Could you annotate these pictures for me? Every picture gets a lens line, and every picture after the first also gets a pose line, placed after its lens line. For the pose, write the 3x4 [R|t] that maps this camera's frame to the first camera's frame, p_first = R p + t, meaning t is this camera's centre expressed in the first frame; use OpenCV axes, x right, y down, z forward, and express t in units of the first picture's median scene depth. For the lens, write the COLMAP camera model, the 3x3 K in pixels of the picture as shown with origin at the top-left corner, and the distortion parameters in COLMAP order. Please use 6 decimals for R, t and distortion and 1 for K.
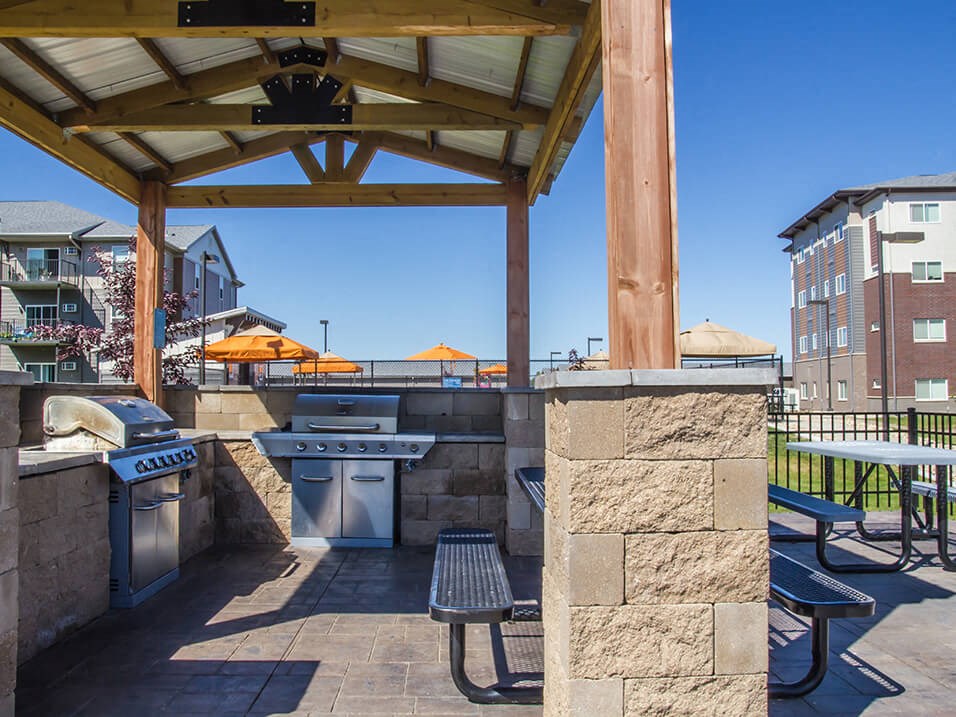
lens RADIAL K [[860.5, 0, 447.2], [0, 860.5, 356.8], [0, 0, 1]] dist [-0.144986, 0.171298]
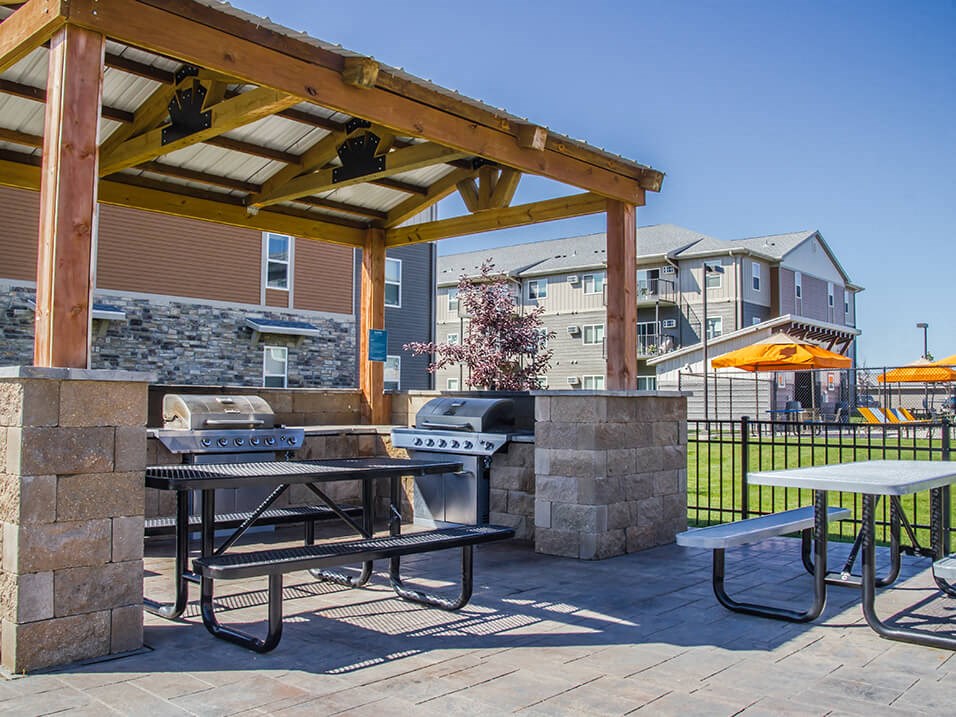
lens RADIAL K [[860.5, 0, 447.2], [0, 860.5, 356.8], [0, 0, 1]] dist [-0.144986, 0.171298]
pose [[0.733121, -0.027254, -0.679552, 0.606830], [0.017904, 0.999624, -0.020776, 0.012605], [0.679862, 0.003065, 0.733333, 0.139405]]
